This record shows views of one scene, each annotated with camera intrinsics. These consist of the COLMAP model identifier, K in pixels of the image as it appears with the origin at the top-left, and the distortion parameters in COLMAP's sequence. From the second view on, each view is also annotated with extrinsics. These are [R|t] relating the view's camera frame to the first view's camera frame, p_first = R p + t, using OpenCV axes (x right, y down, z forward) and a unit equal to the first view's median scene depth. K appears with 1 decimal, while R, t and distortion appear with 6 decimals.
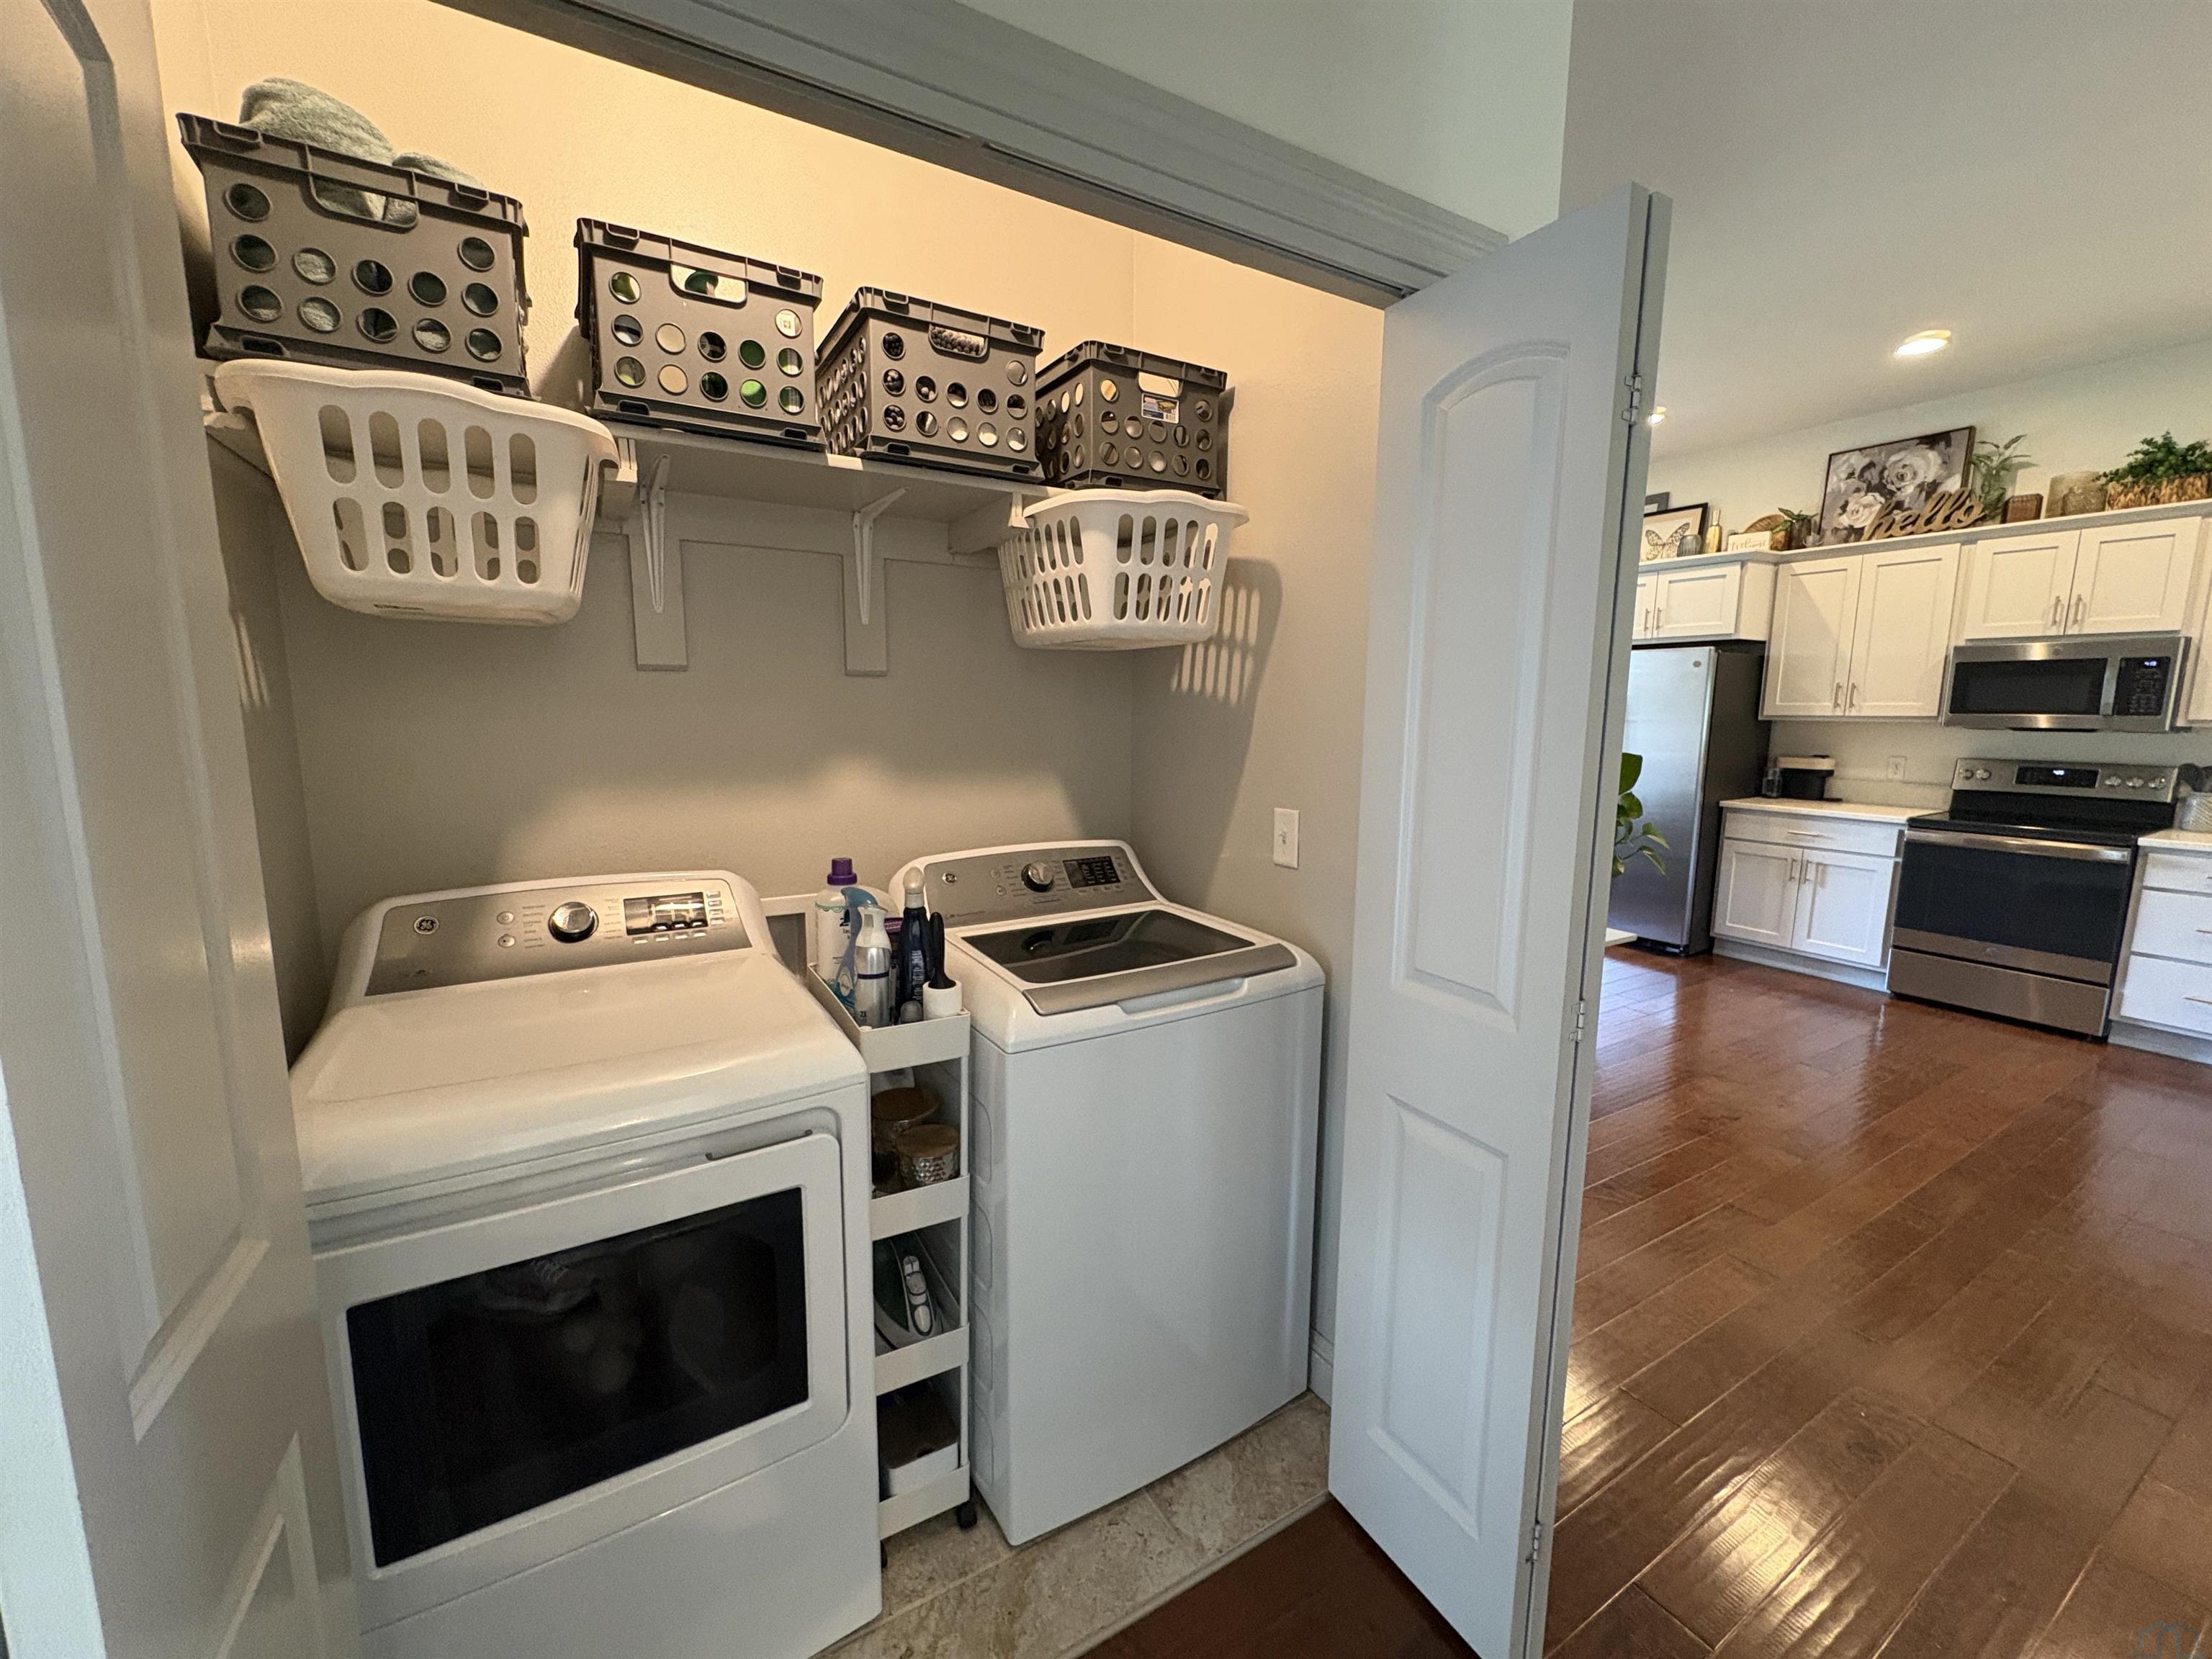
lens RADIAL K [[882.0, 0, 1106.0], [0, 882.0, 829.5], [0, 0, 1]] dist [0.001464, -0.000466]
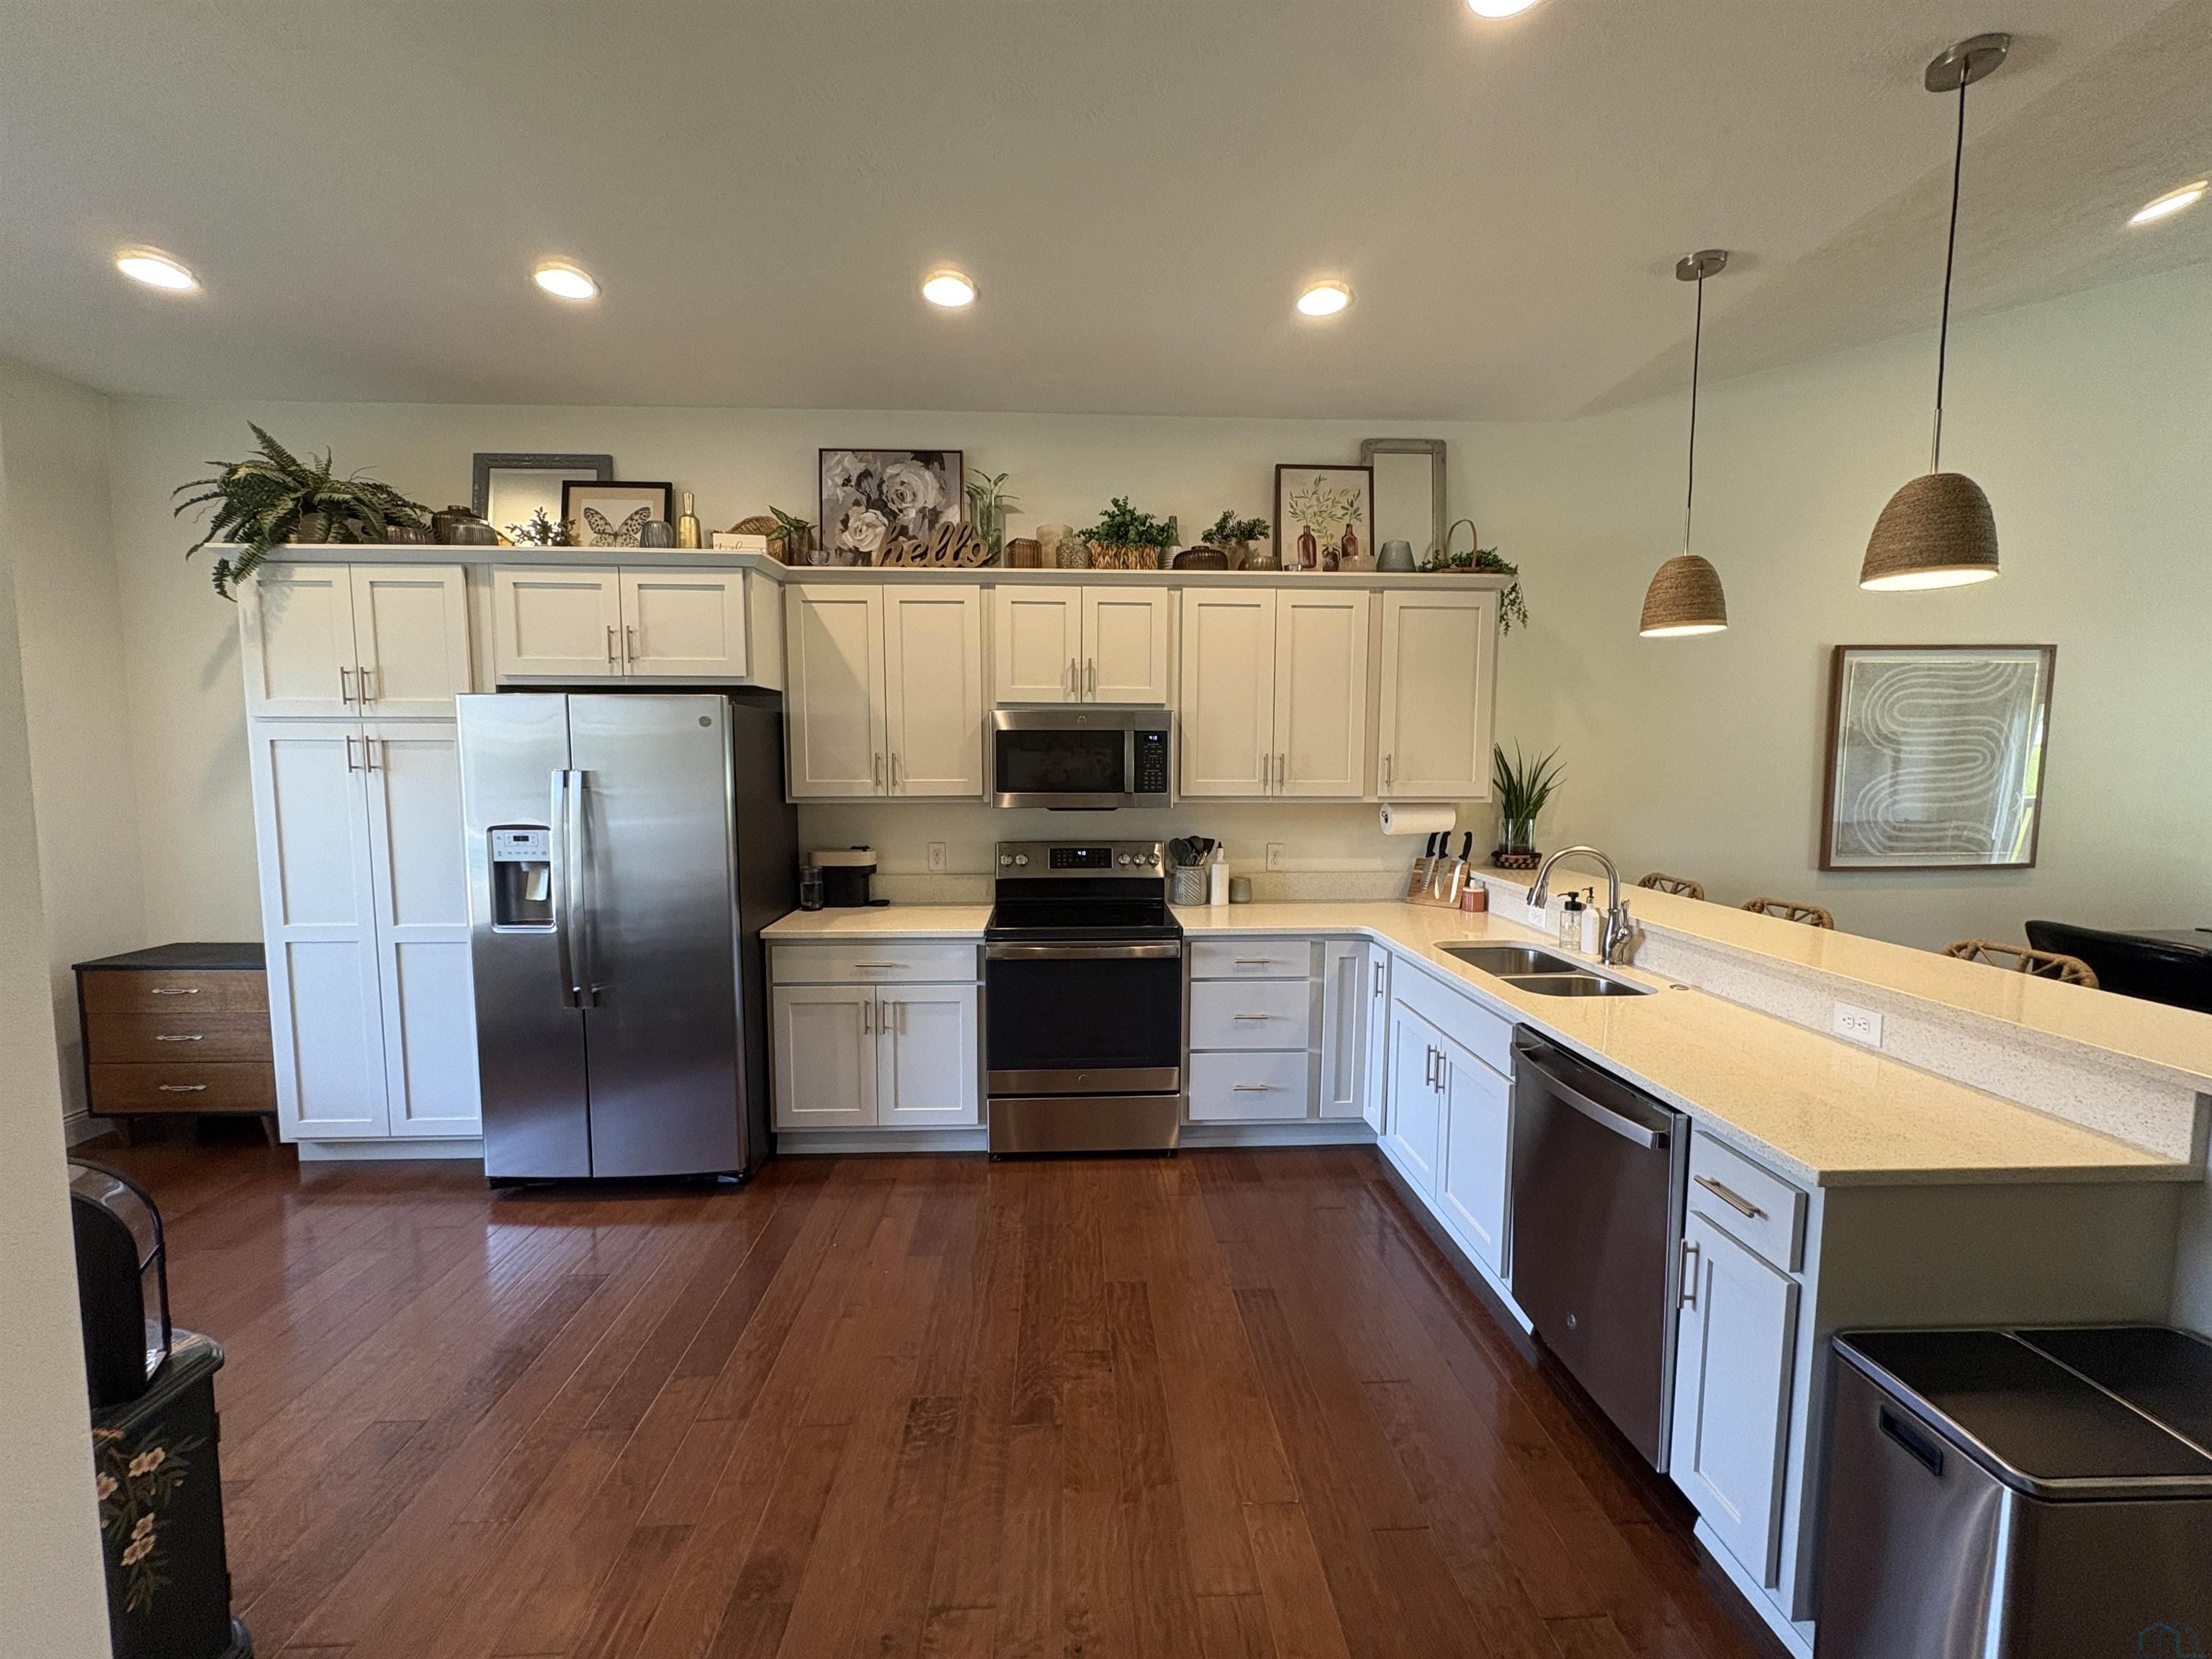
lens RADIAL K [[882.0, 0, 1106.0], [0, 882.0, 829.5], [0, 0, 1]] dist [0.001464, -0.000466]
pose [[0.469172, -0.076659, 0.879773, 0.263913], [0.126595, 0.991774, 0.018907, -0.092536], [-0.873986, 0.102504, 0.475018, 0.489663]]
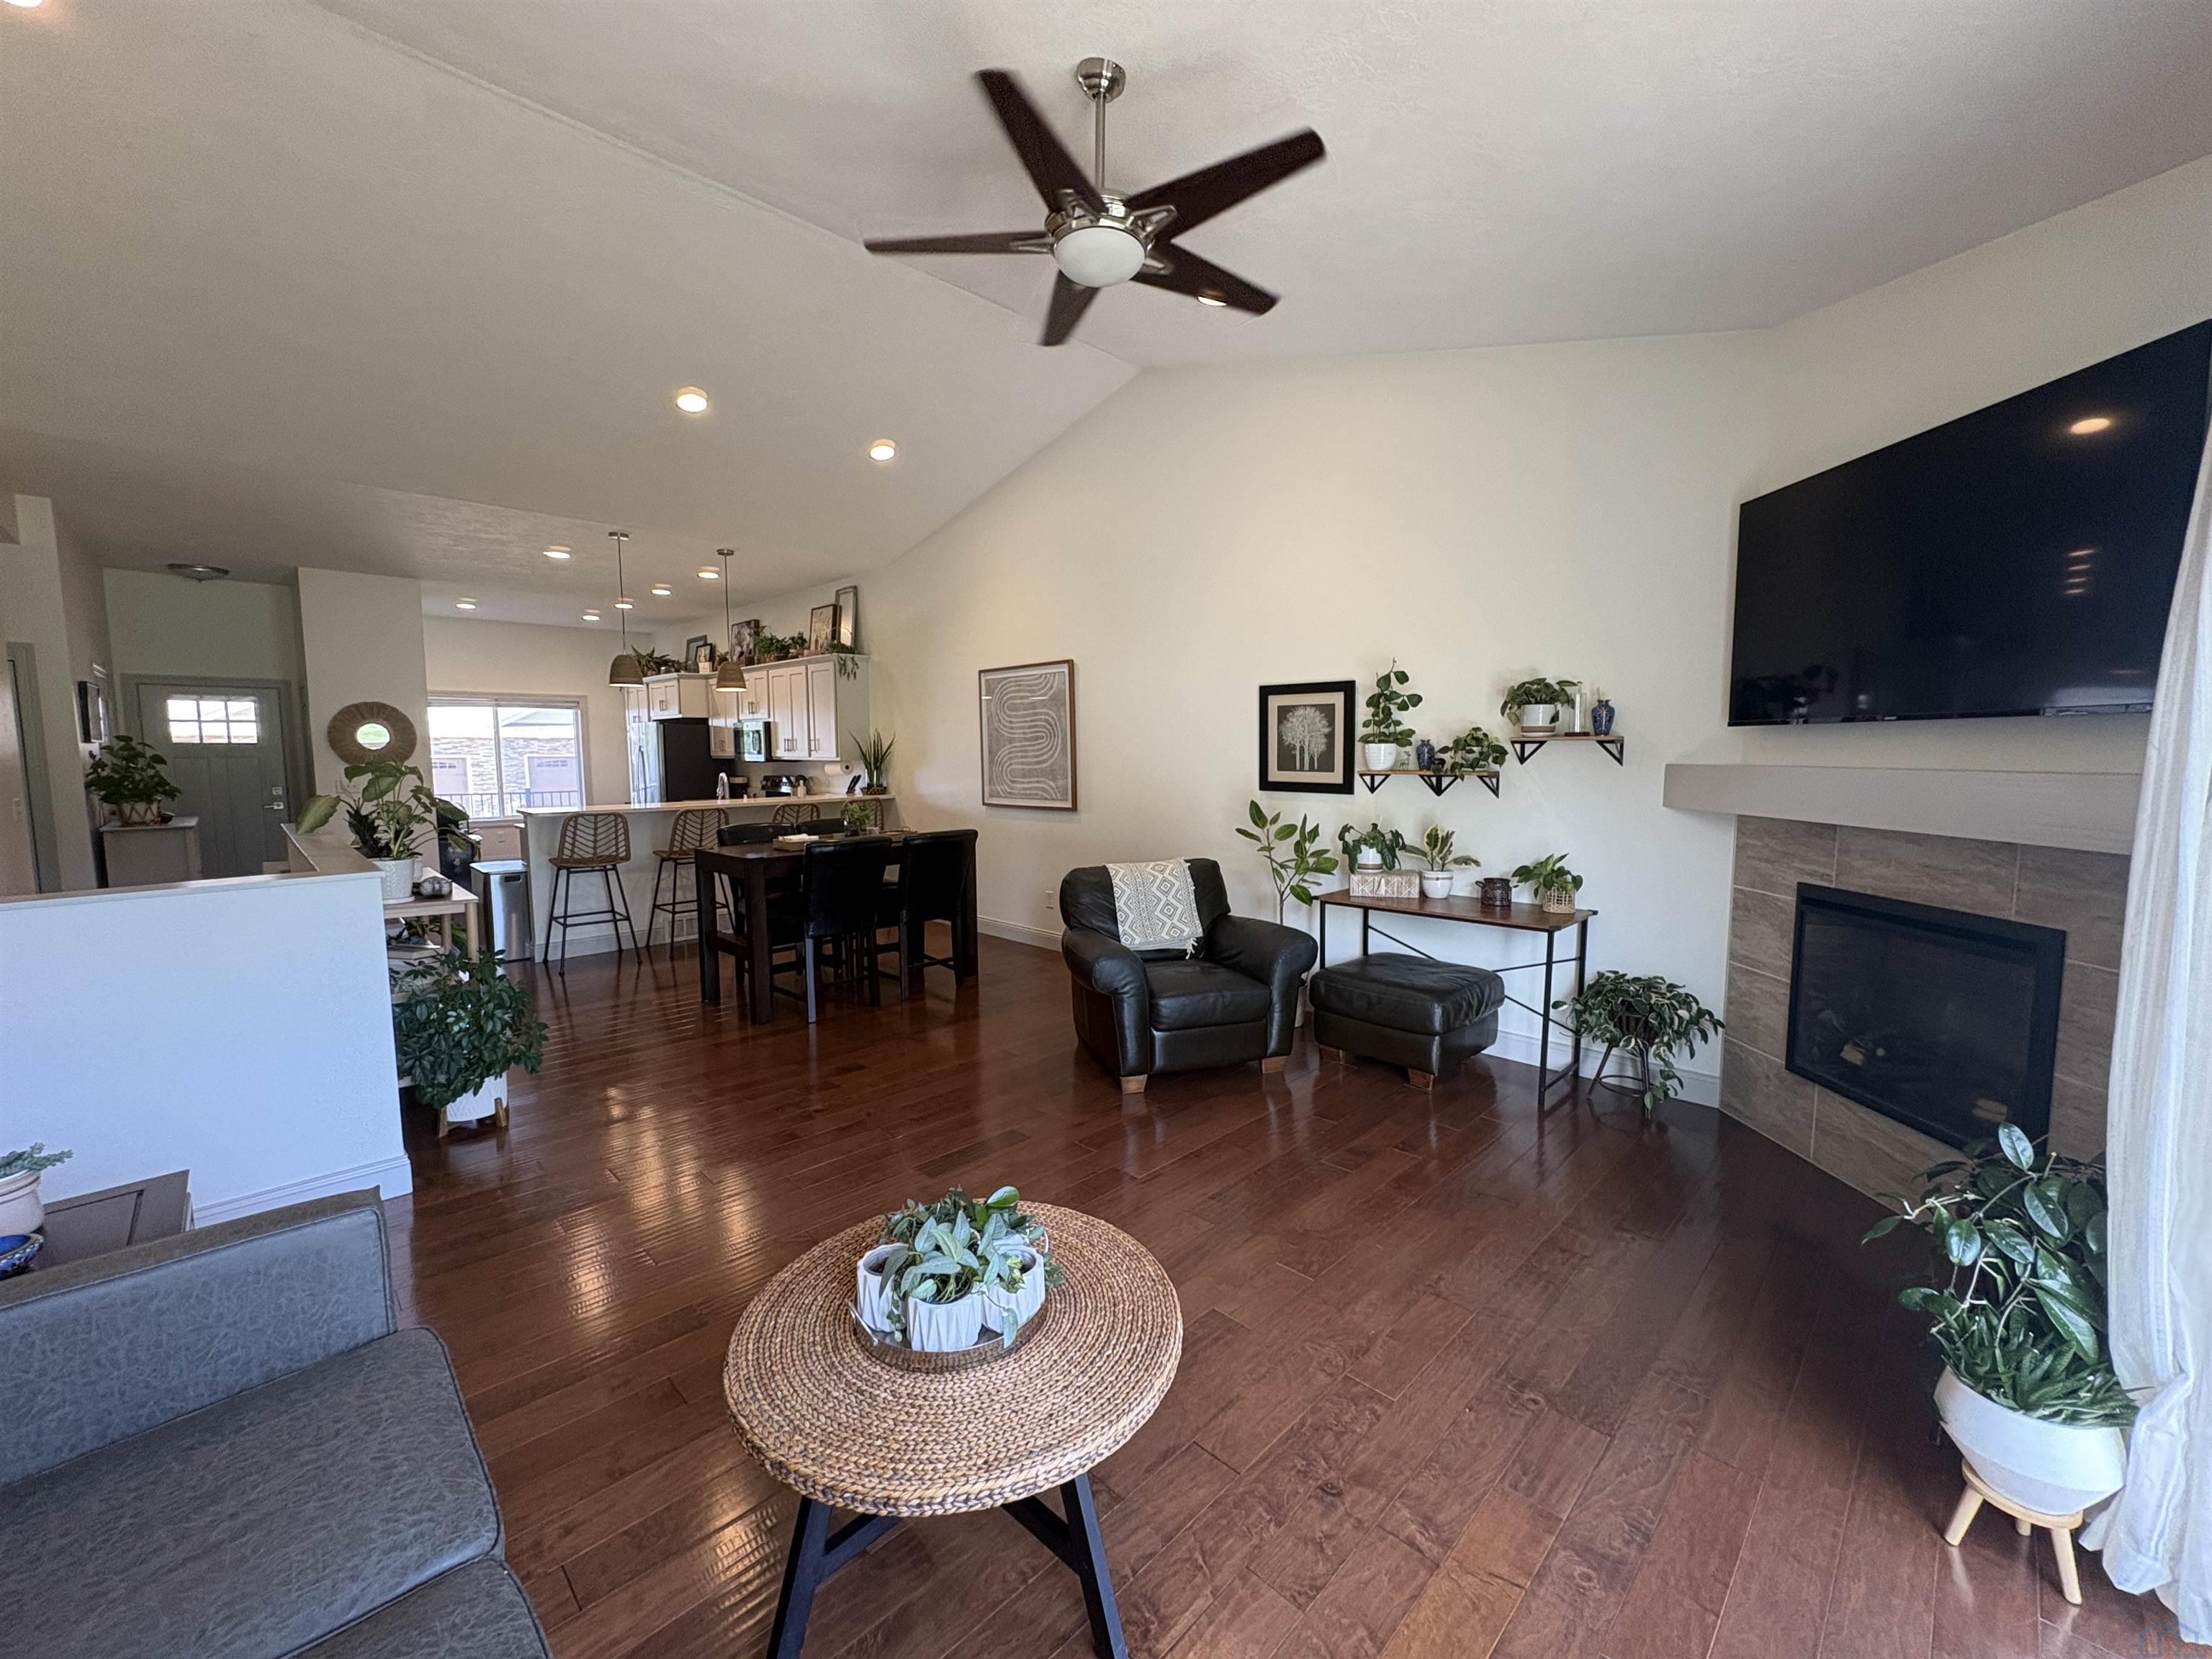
lens RADIAL K [[882.0, 0, 1106.0], [0, 882.0, 829.5], [0, 0, 1]] dist [0.001464, -0.000466]
pose [[0.969502, -0.031355, 0.243068, 1.205156], [0.043144, 0.998129, -0.043330, 0.166455], [-0.241255, 0.052496, 0.969041, -1.170246]]
